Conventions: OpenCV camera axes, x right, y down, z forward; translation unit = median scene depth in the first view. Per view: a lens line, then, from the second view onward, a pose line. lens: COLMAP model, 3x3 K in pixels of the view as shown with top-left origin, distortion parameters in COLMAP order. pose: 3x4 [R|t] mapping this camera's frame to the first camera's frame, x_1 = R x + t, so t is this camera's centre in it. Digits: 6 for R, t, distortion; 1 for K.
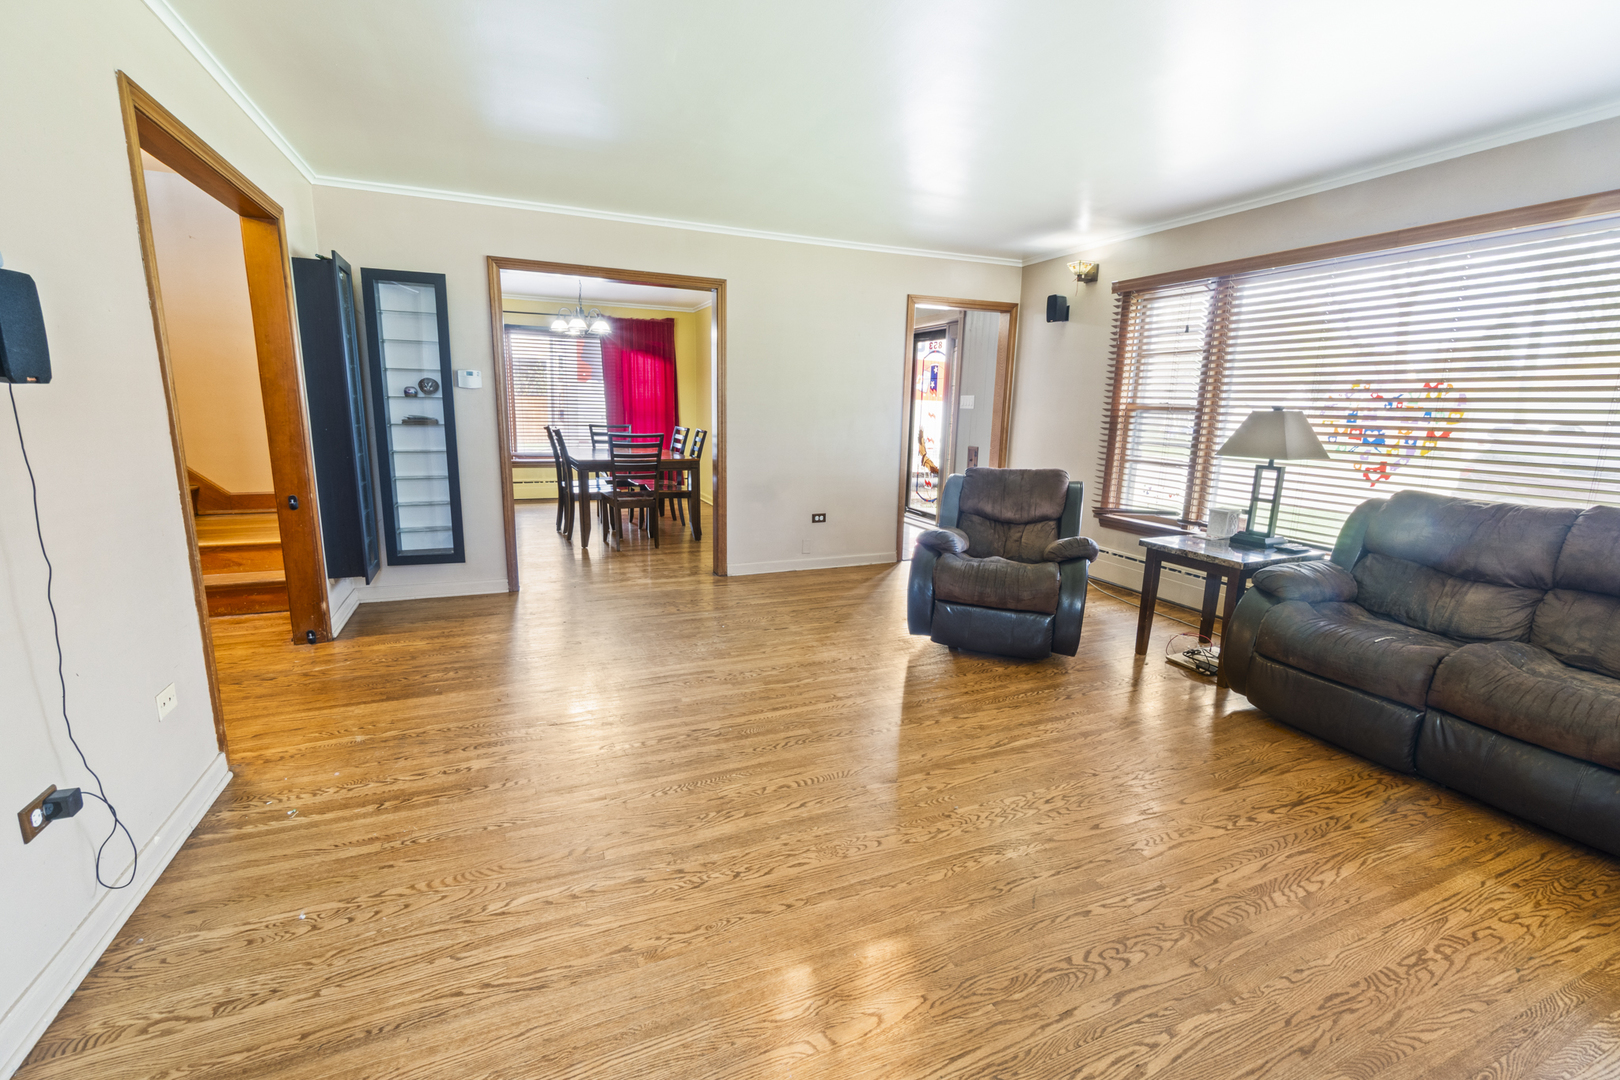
lens RADIAL K [[697.6, 0, 816.6], [0, 697.6, 546.8], [0, 0, 1]] dist [-0.003769, 0.000640]
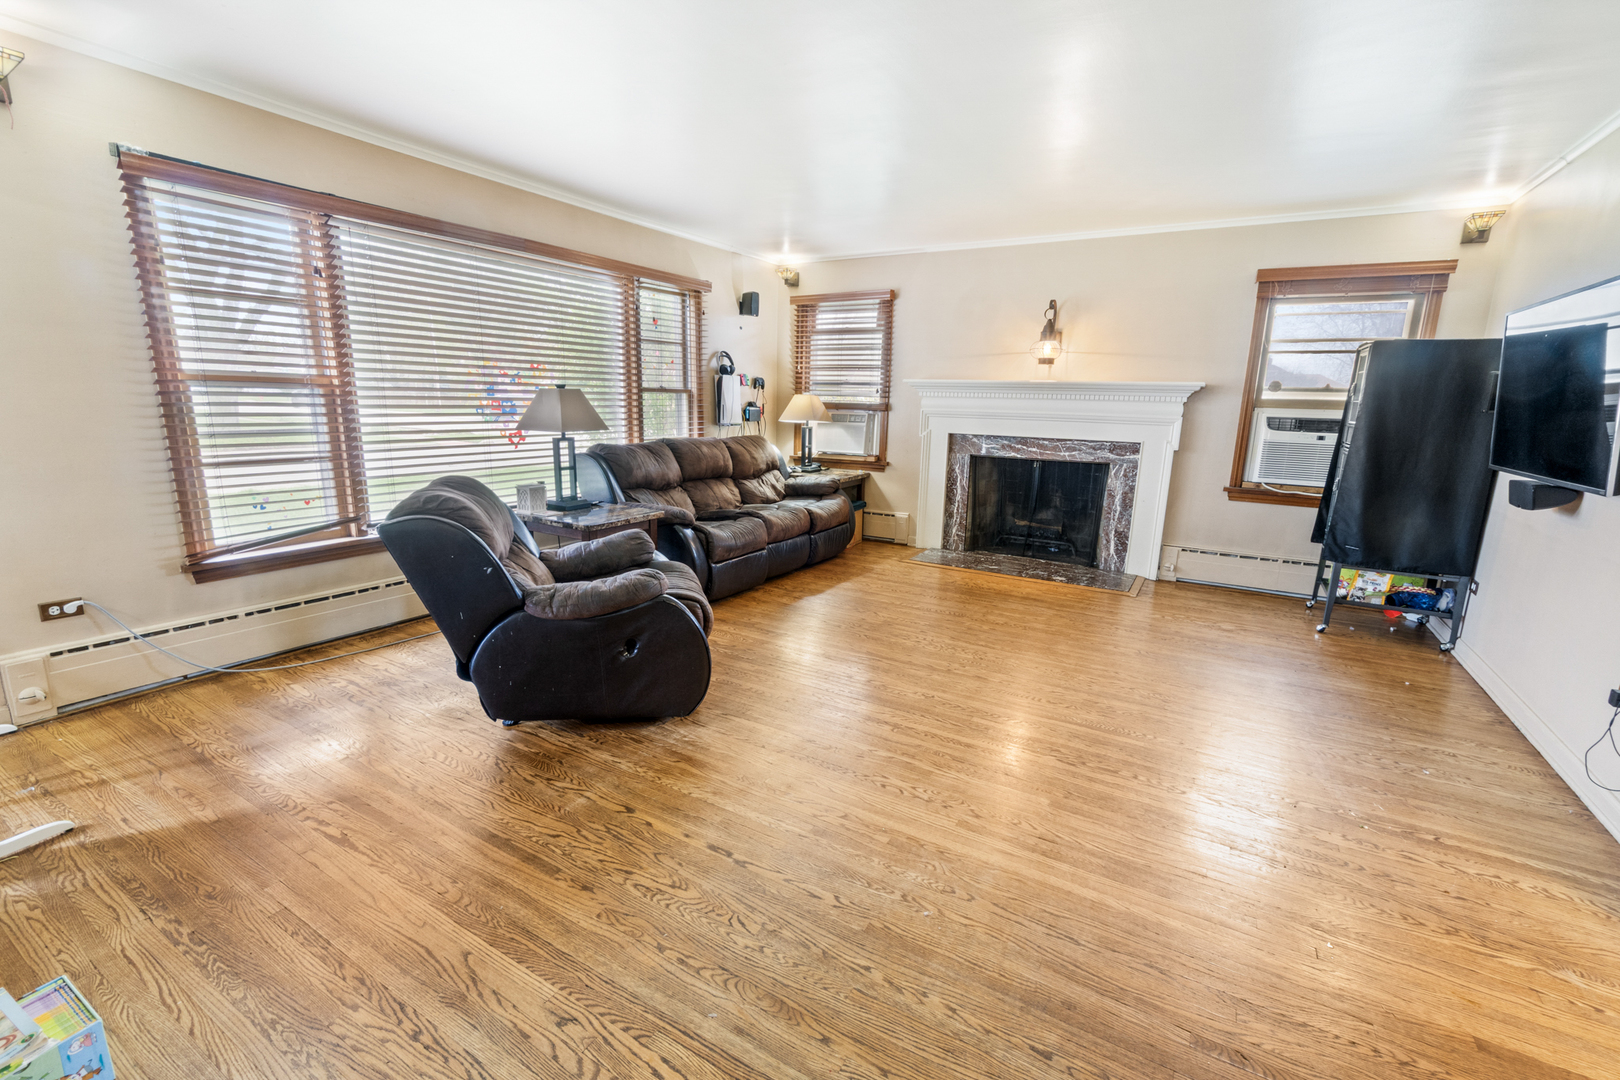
lens RADIAL K [[697.6, 0, 813.1], [0, 697.6, 535.2], [0, 0, 1]] dist [-0.003769, 0.000640]
pose [[-0.584298, -0.194374, 0.787918, -0.501694], [0.125486, 0.937576, 0.324351, -0.281846], [-0.801779, 0.288391, -0.523432, 1.307327]]
